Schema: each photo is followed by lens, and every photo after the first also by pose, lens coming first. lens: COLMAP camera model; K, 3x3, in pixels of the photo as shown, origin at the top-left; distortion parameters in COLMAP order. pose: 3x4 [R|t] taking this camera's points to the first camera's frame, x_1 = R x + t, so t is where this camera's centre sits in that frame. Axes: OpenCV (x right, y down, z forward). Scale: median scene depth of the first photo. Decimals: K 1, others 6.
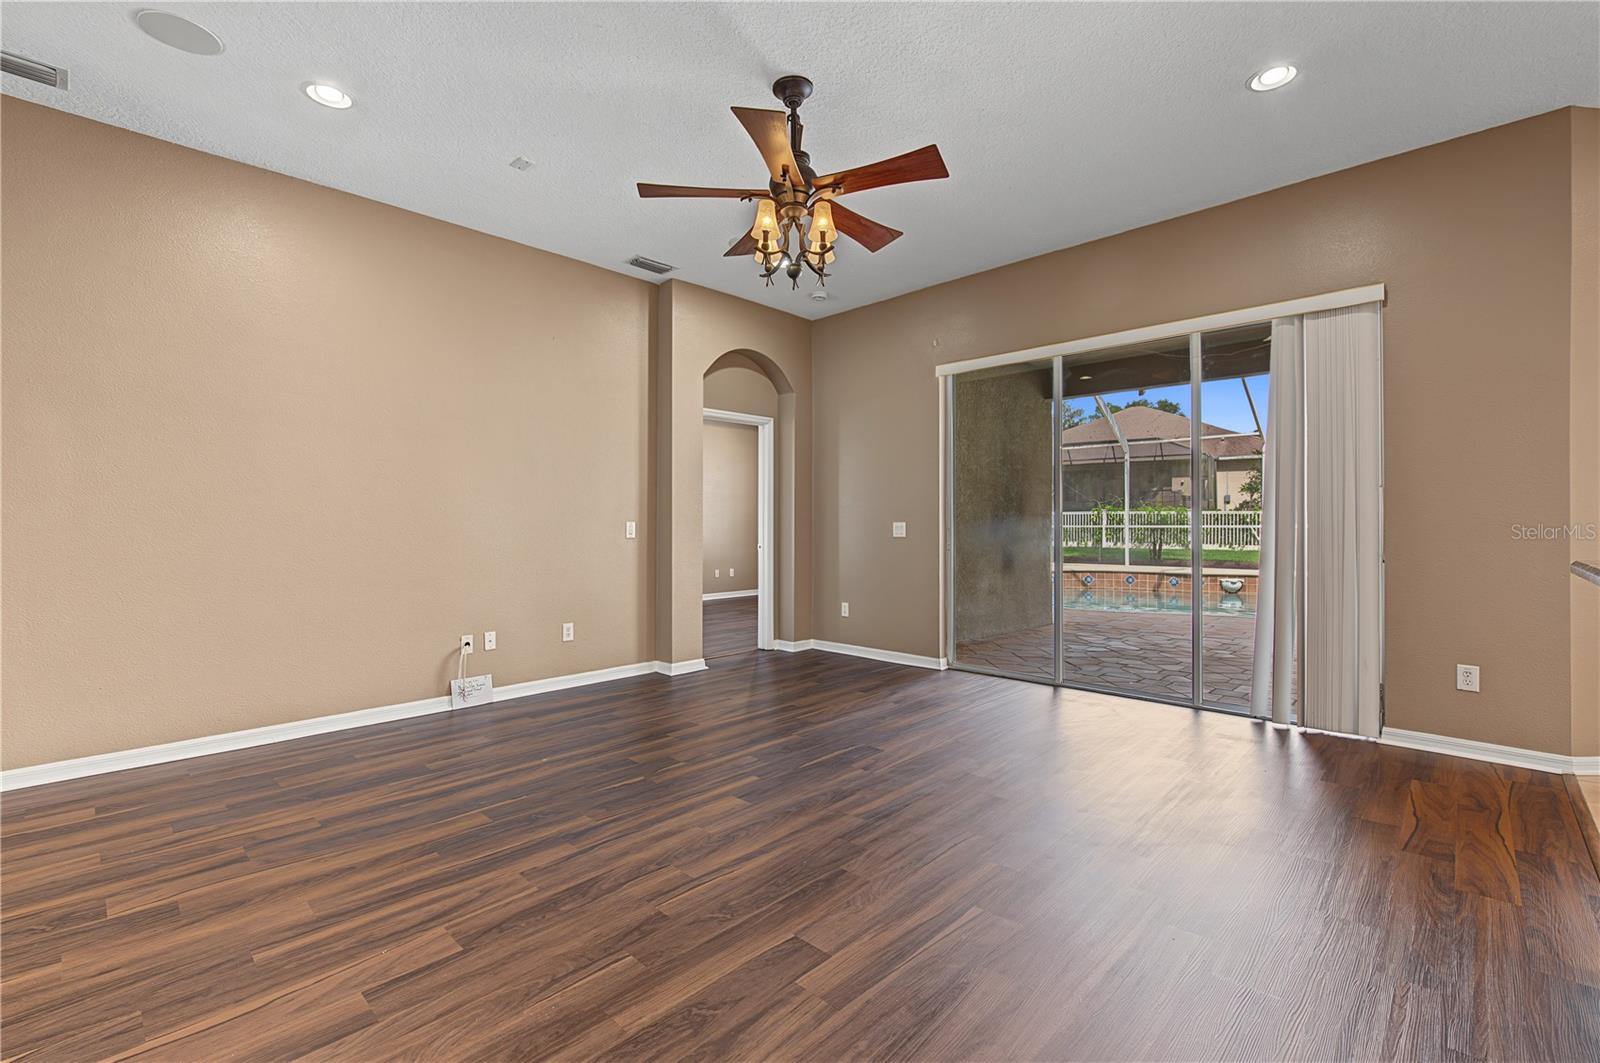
lens RADIAL K [[697.4, 0, 802.2], [0, 697.4, 520.3], [0, 0, 1]] dist [-0.000291, 0.000044]
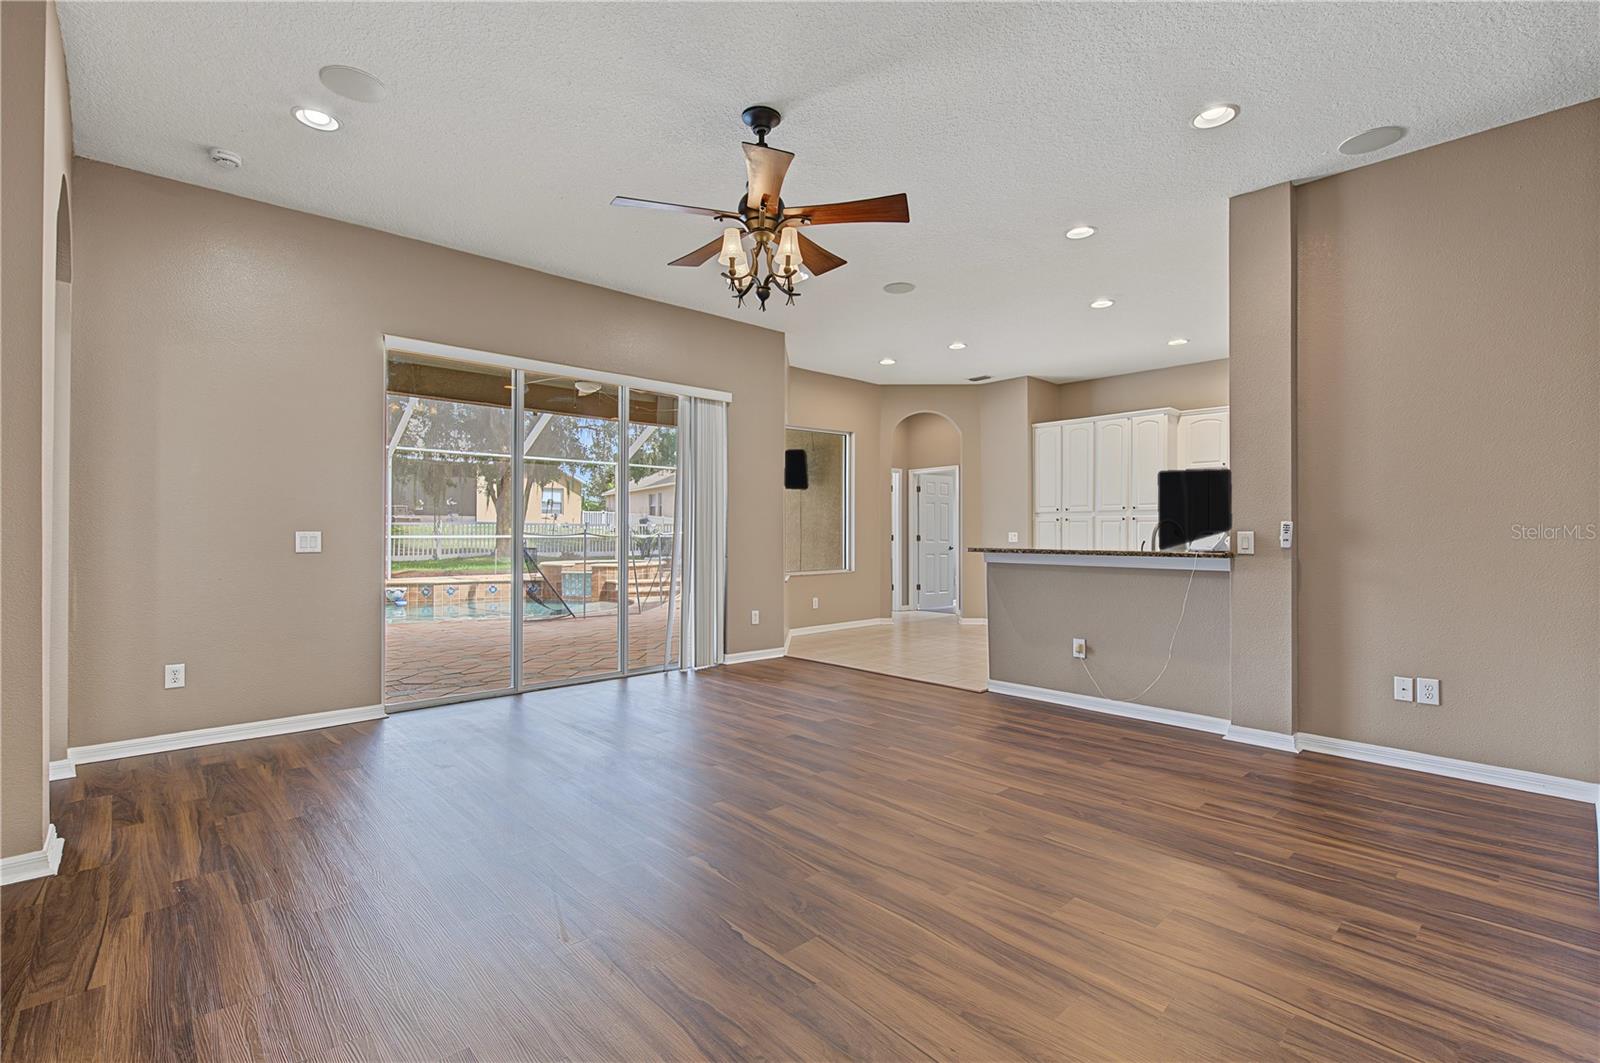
lens RADIAL K [[717.4, 0, 796.5], [0, 717.4, 533.3], [0, 0, 1]] dist [0.009052, -0.000535]
pose [[0.061251, 0.003142, 0.998117, -1.039424], [-0.006383, 0.999976, -0.002756, 0.006081], [-0.998102, -0.006203, 0.061270, 0.841795]]
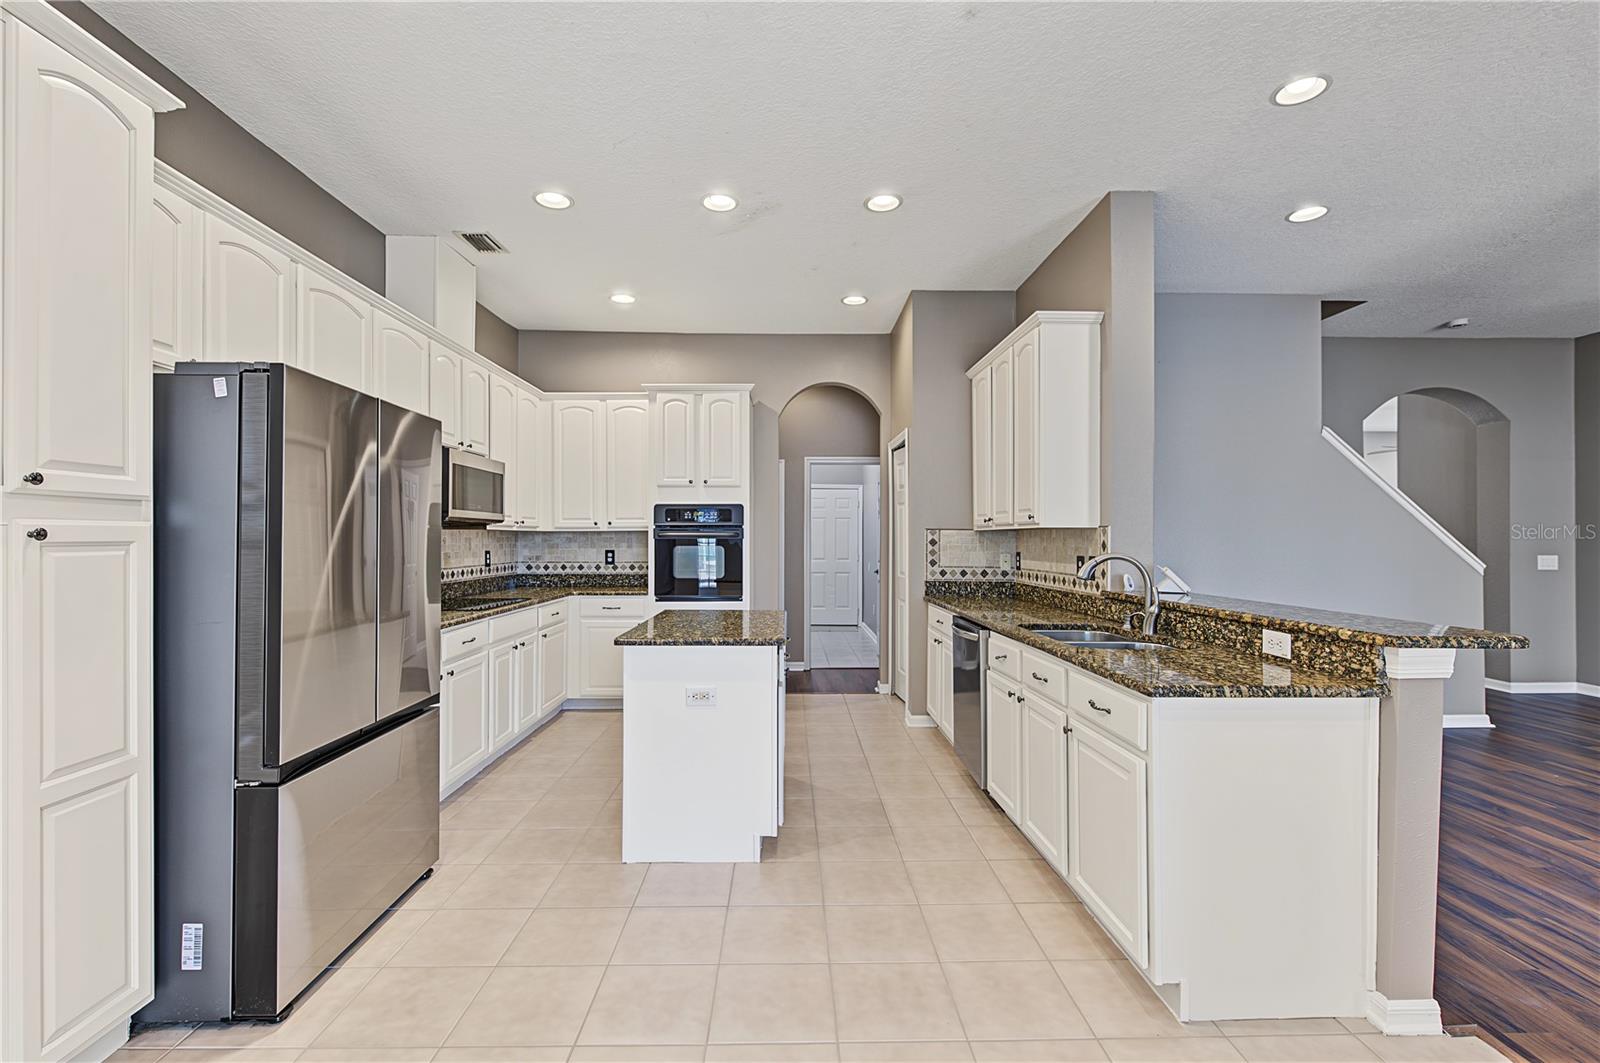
lens RADIAL K [[702.7, 0, 800.0], [0, 702.7, 531.5], [0, 0, 1]] dist [0.002000, 0.000031]
pose [[-0.708236, -0.004645, -0.705961, 1.468372], [0.004665, 0.999926, -0.011260, -0.052927], [0.705960, -0.011268, -0.708162, 0.541608]]
